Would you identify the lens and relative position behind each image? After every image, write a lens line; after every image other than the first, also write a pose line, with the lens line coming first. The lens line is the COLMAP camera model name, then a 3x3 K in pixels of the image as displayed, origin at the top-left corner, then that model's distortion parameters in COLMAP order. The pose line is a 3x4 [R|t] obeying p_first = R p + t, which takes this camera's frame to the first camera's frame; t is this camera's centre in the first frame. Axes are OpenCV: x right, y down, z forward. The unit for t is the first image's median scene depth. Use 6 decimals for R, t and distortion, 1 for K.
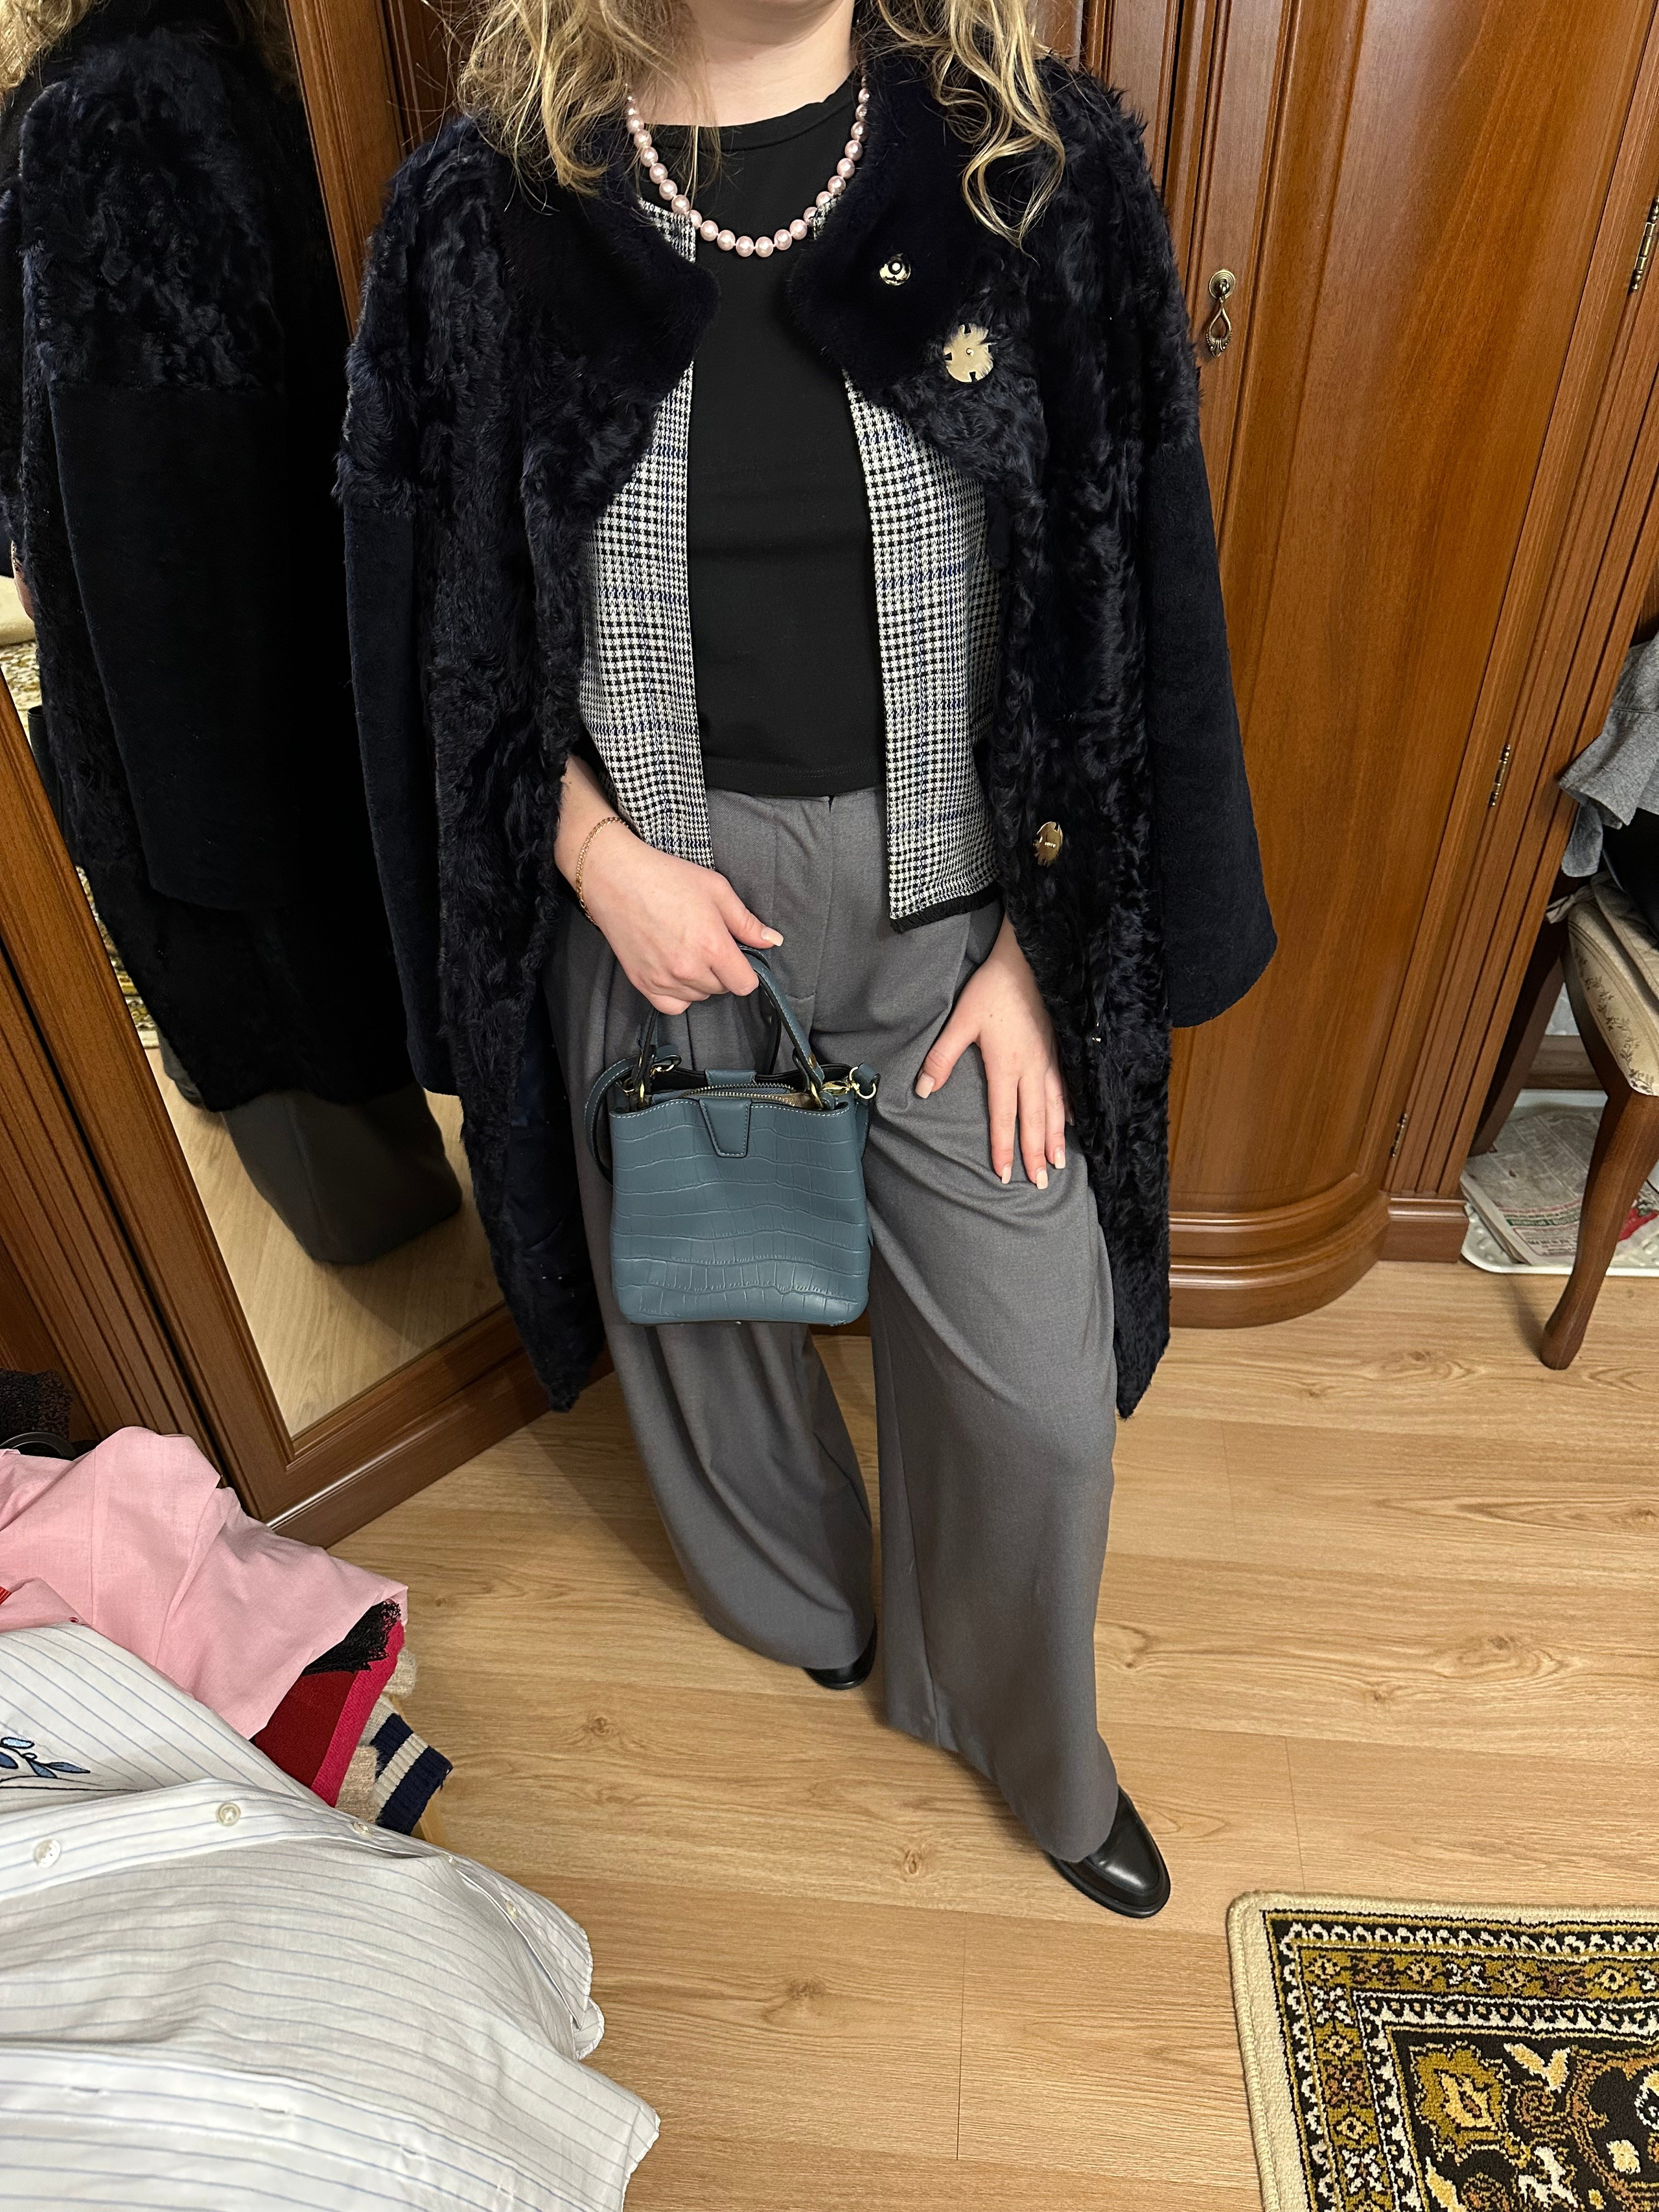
lens RADIAL K [[1553.7, 0, 816.8], [0, 1553.7, 1118.2], [0, 0, 1]] dist [-0.027738, 0.002582]
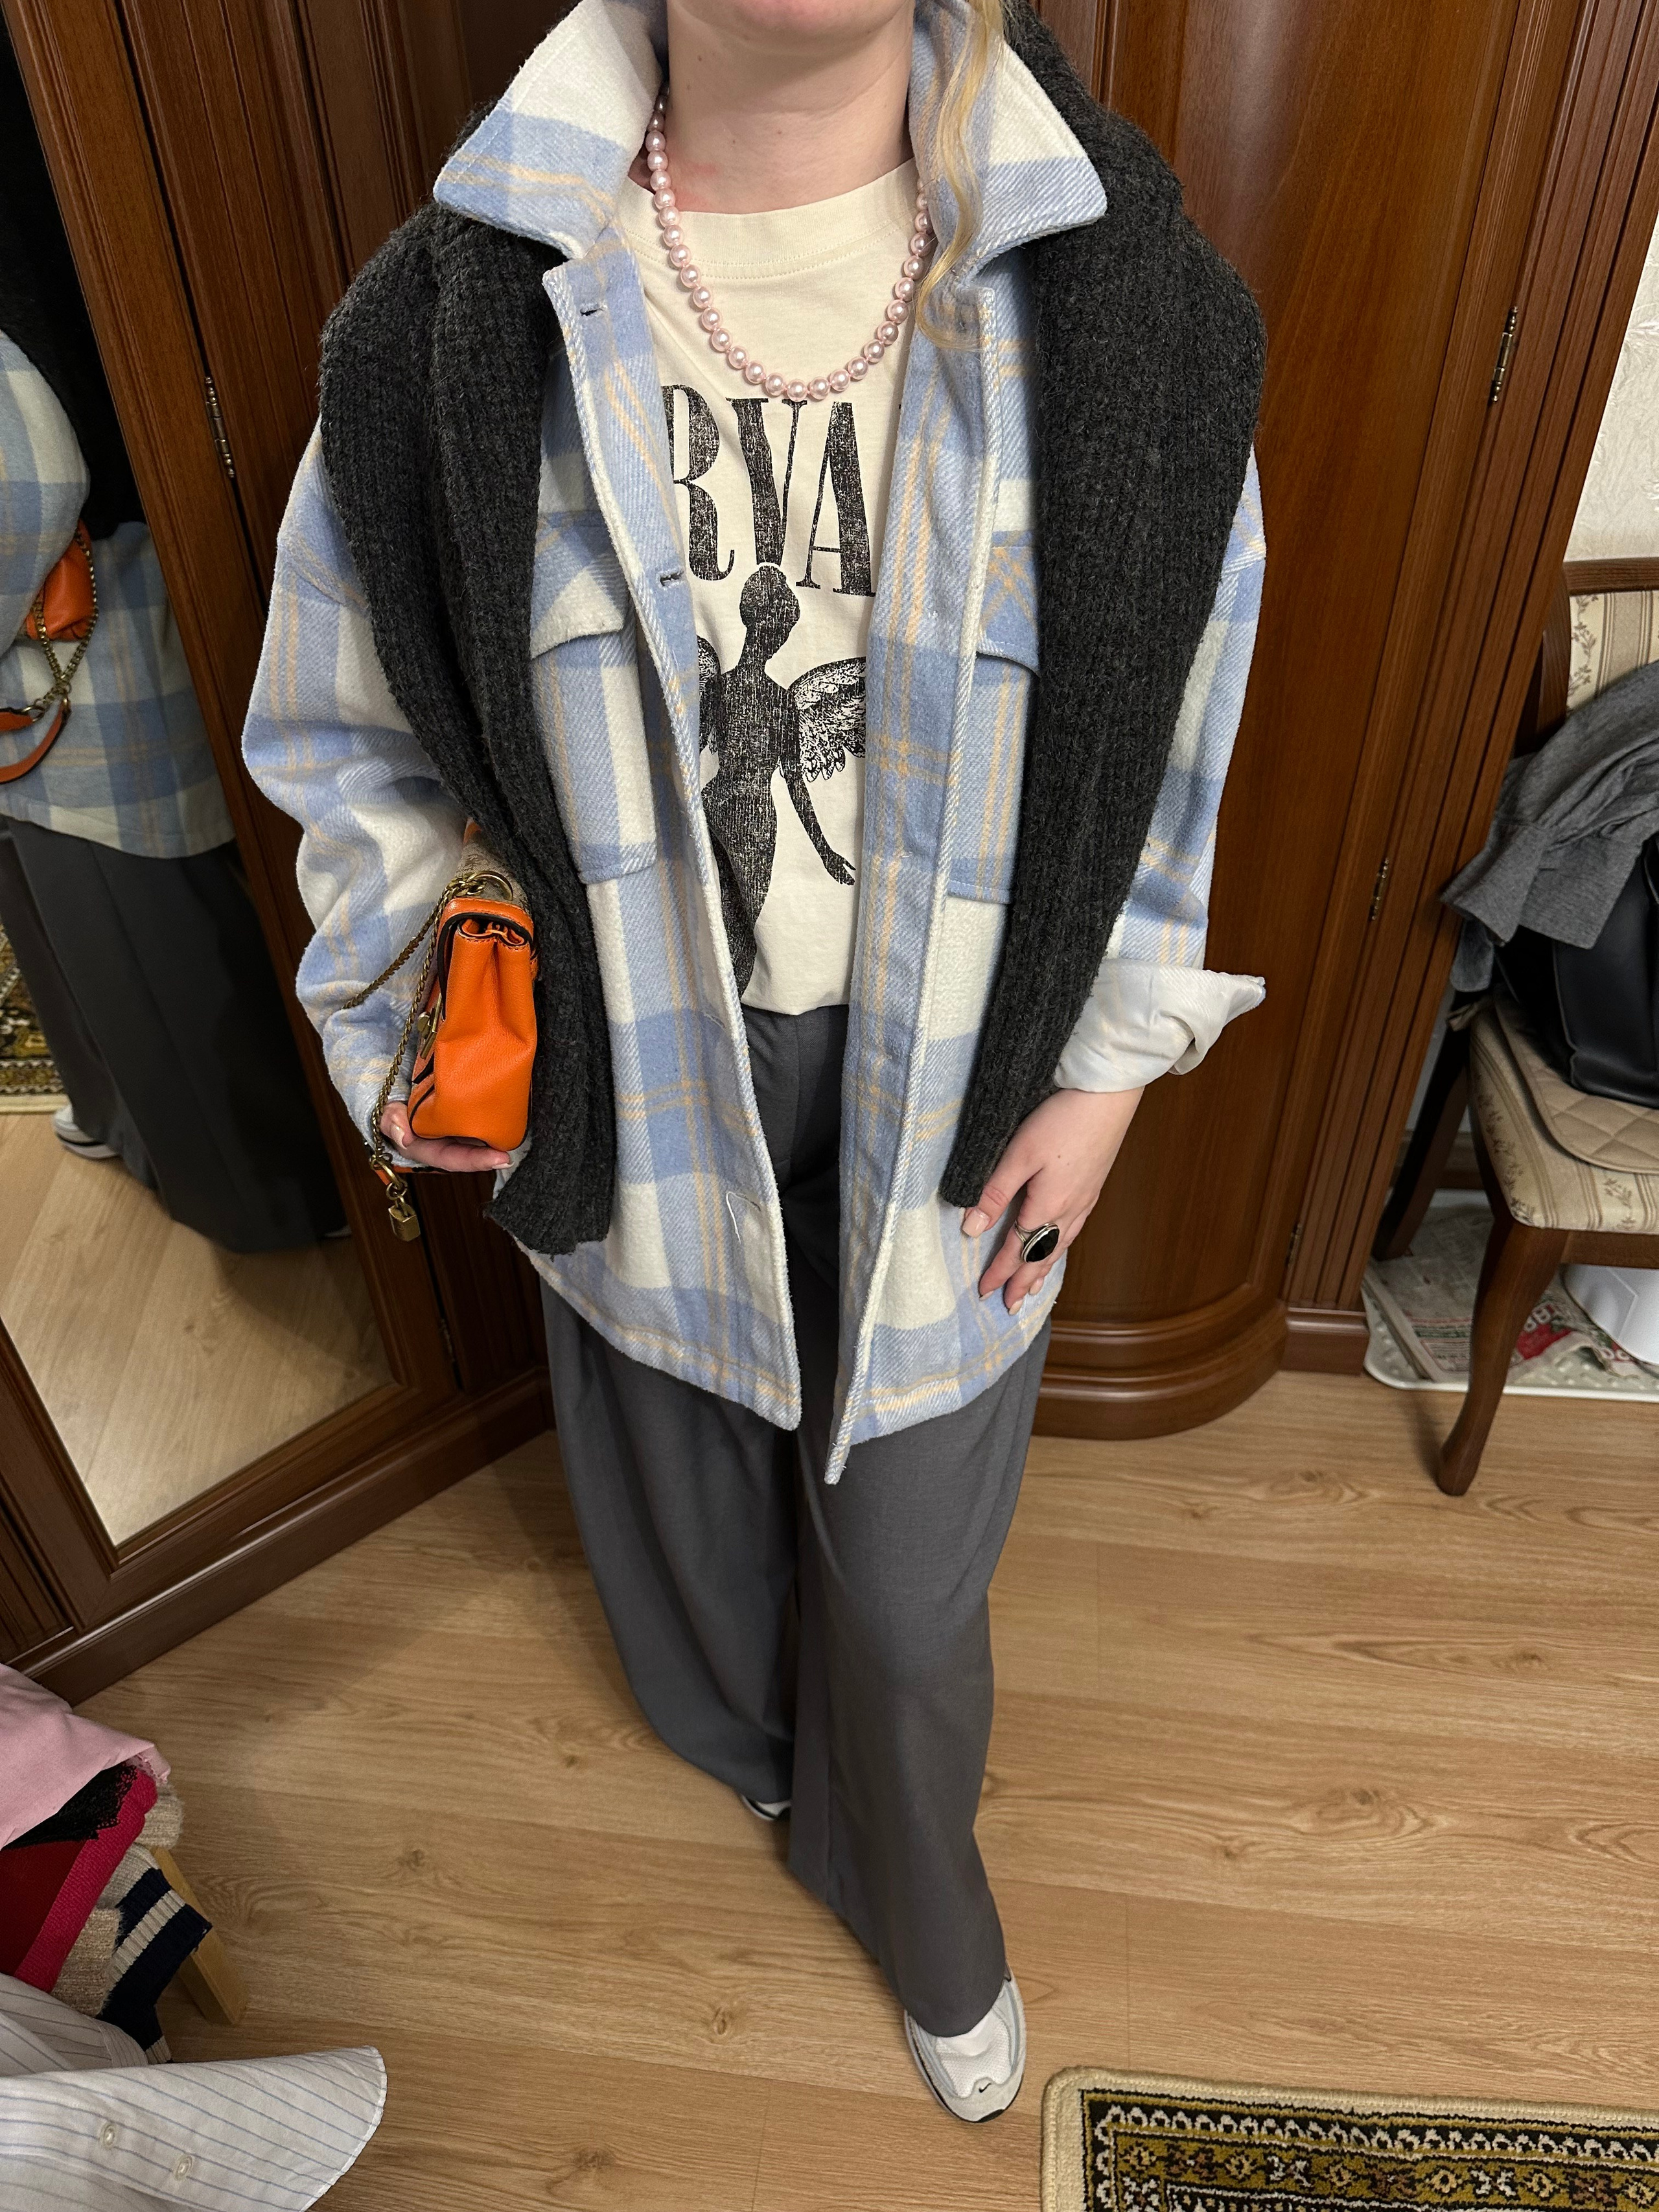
lens RADIAL K [[1553.7, 0, 835.1], [0, 1553.7, 1106.7], [0, 0, 1]] dist [-0.027738, 0.002582]
pose [[0.999656, 0.021059, -0.015664, 0.128680], [-0.021297, 0.999658, -0.015173, -0.068353], [0.015339, 0.015502, 0.999762, 0.037202]]
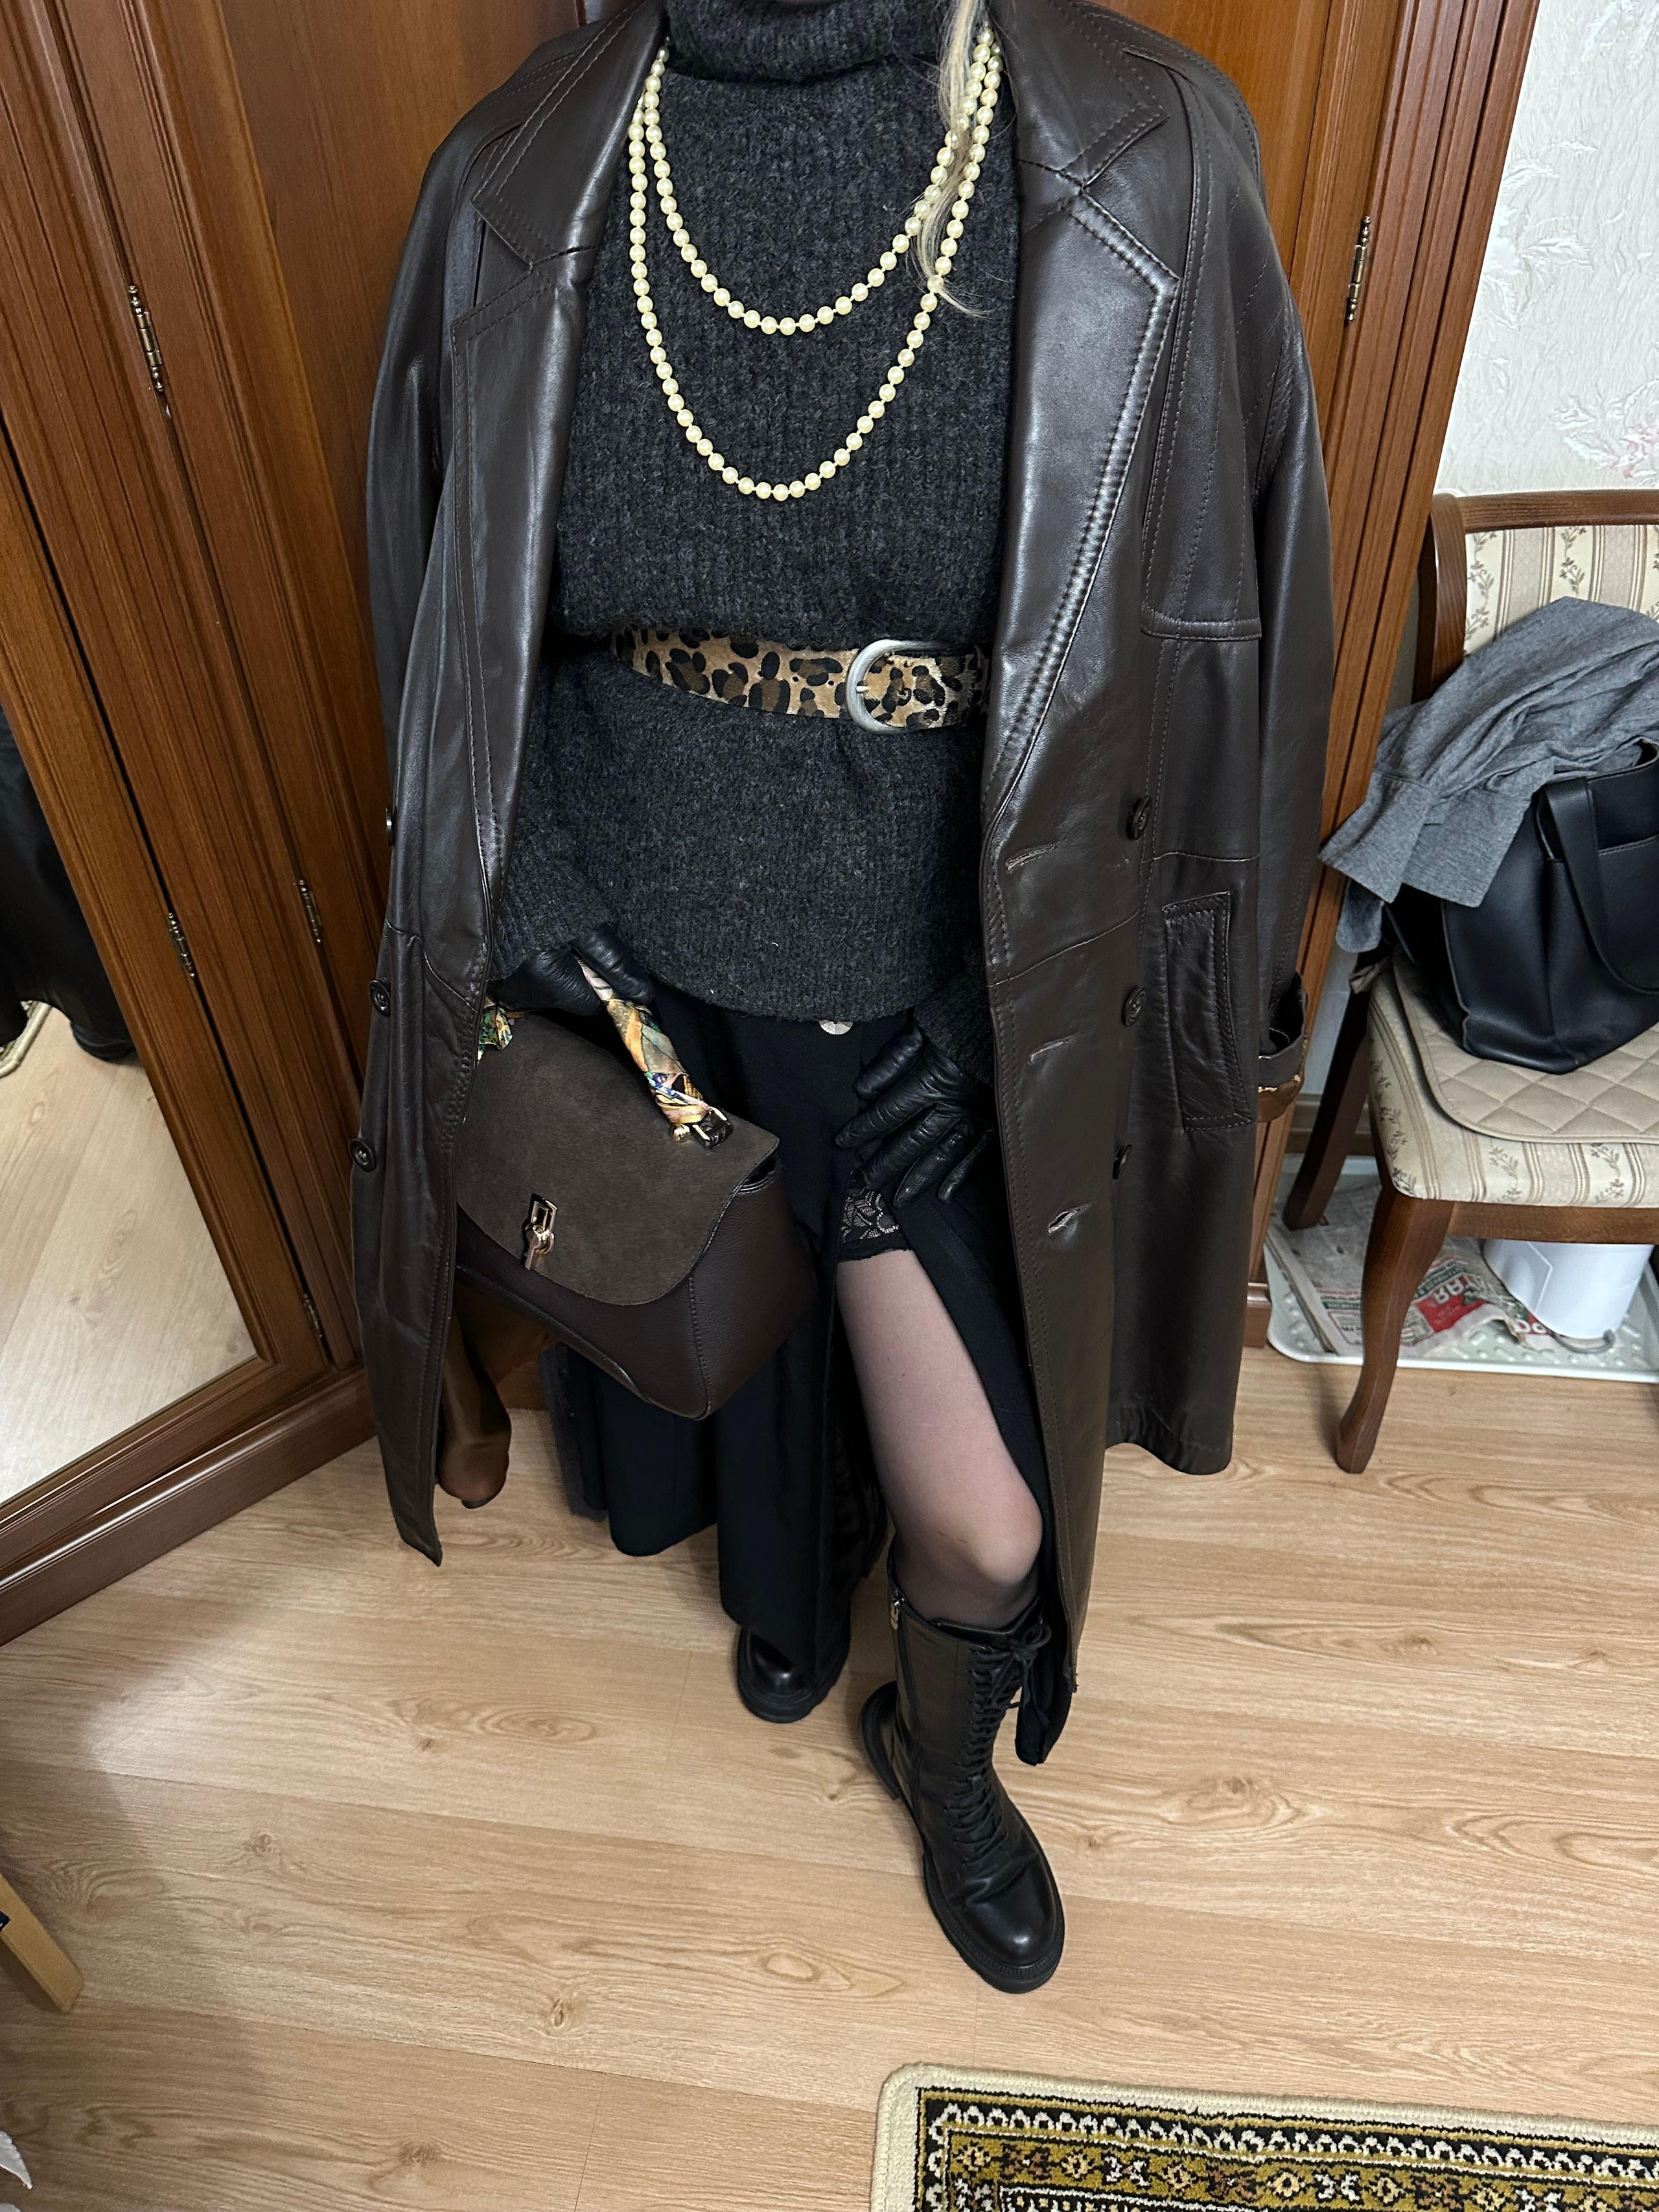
lens RADIAL K [[1553.7, 0, 842.6], [0, 1553.7, 1112.2], [0, 0, 1]] dist [-0.027738, 0.002582]
pose [[0.999470, 0.018736, -0.026610, 0.236199], [-0.018324, 0.999709, 0.015663, -0.077477], [0.026896, -0.015168, 0.999523, 0.077621]]
